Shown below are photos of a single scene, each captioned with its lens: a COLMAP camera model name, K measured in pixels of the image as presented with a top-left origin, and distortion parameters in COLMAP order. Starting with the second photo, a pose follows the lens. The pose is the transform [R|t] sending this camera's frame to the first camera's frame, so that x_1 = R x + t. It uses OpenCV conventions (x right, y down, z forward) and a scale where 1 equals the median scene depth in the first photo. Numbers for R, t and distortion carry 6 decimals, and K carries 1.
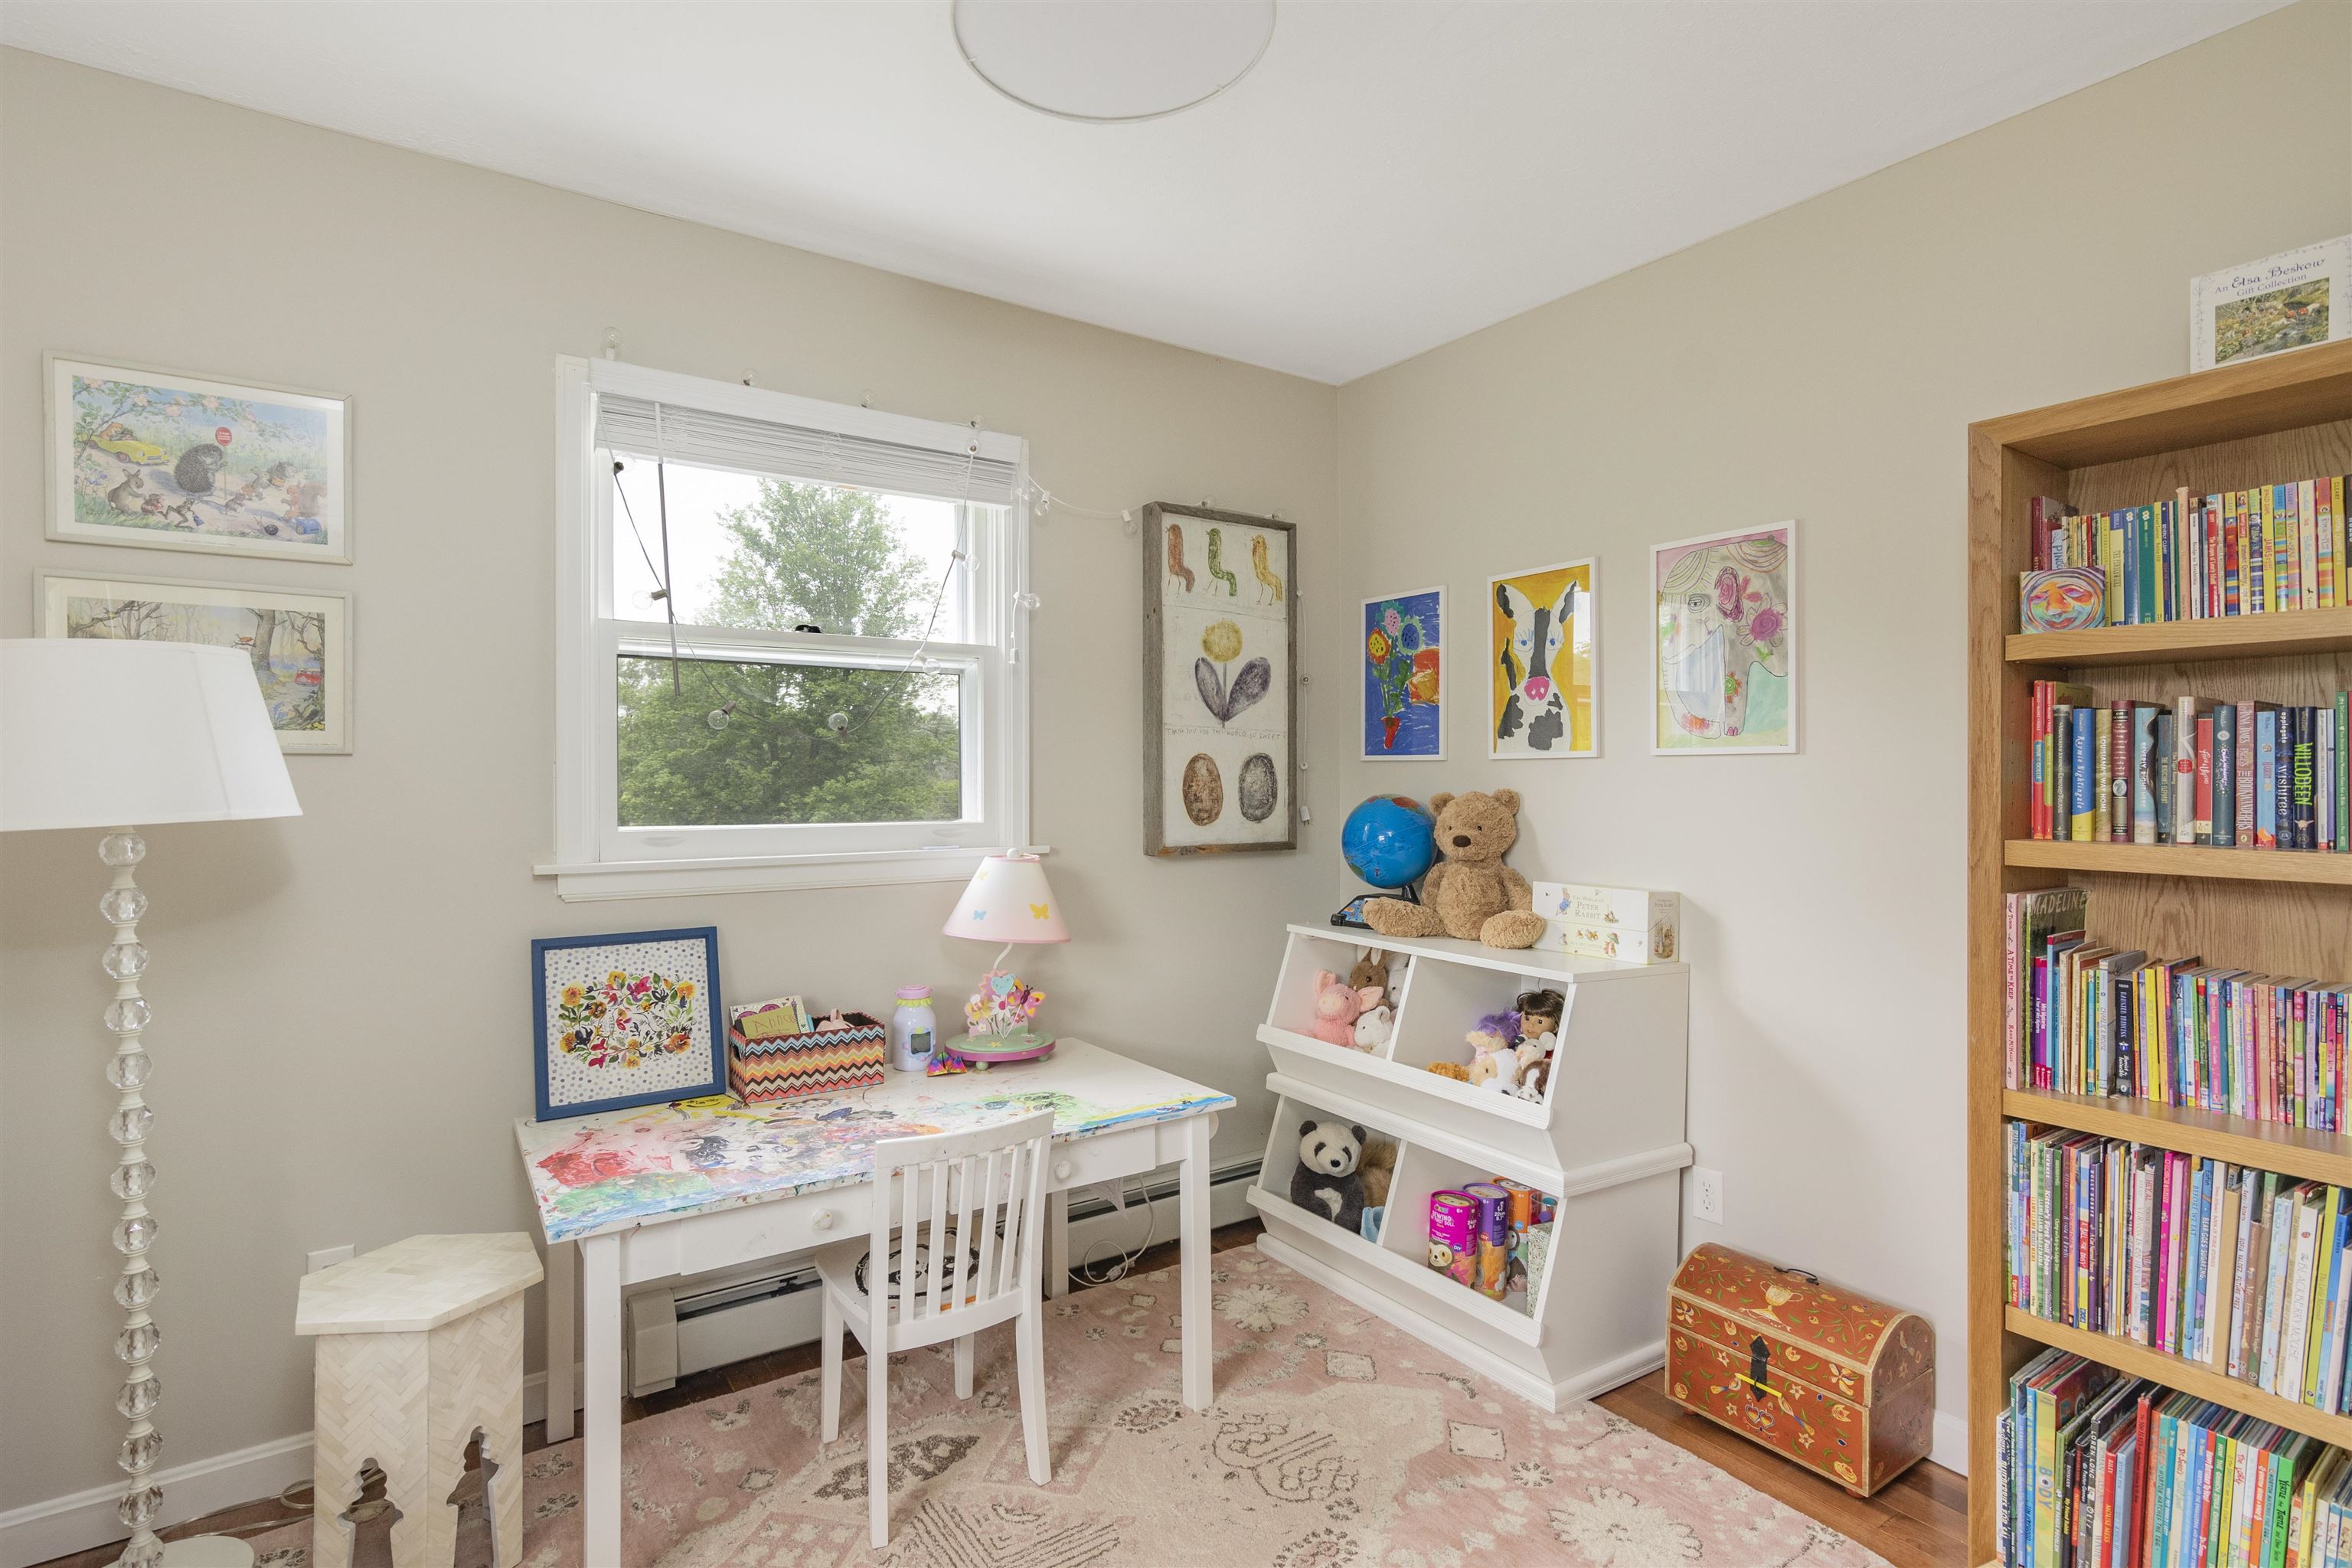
lens RADIAL K [[1155.9, 0, 1168.6], [0, 1155.9, 784.5], [0, 0, 1]] dist [-0.000649, 0.002086]
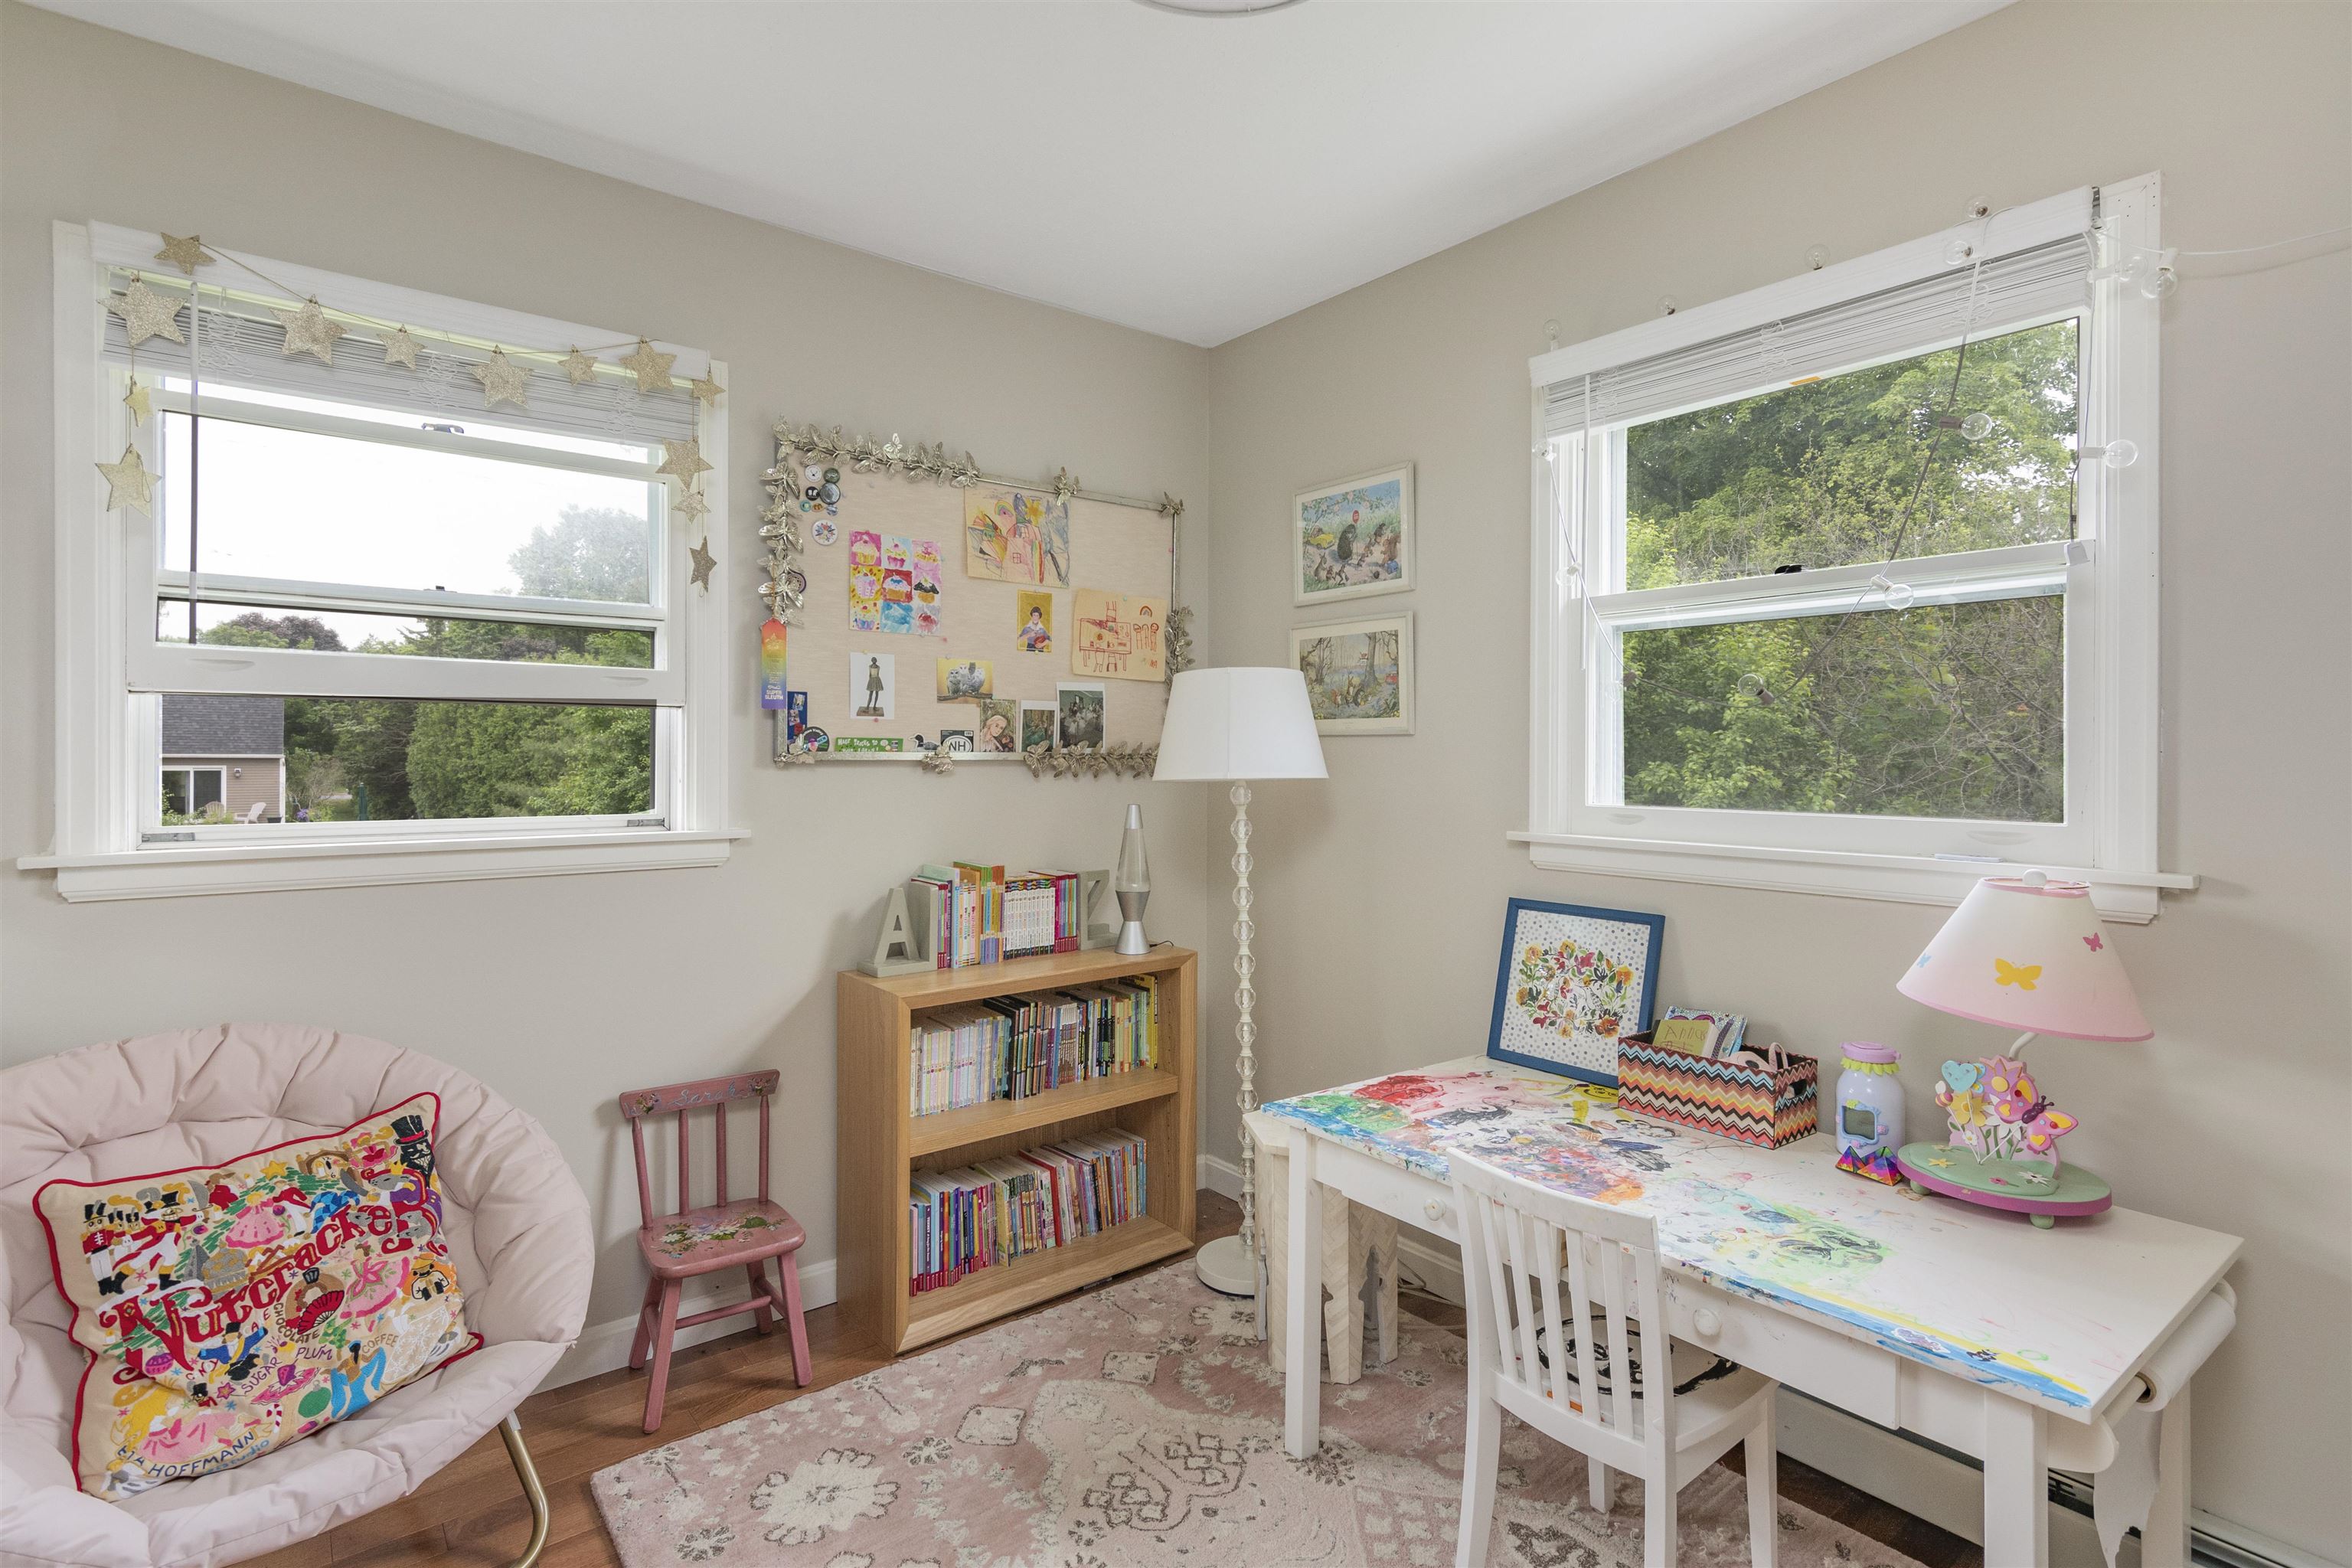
lens RADIAL K [[1155.9, 0, 1165.9], [0, 1155.9, 761.1], [0, 0, 1]] dist [-0.000649, 0.002086]
pose [[0.051419, 0.007539, -0.998649, 0.552567], [-0.009299, 0.999932, 0.007069, -0.002278], [0.998634, 0.008923, 0.051485, 0.614285]]
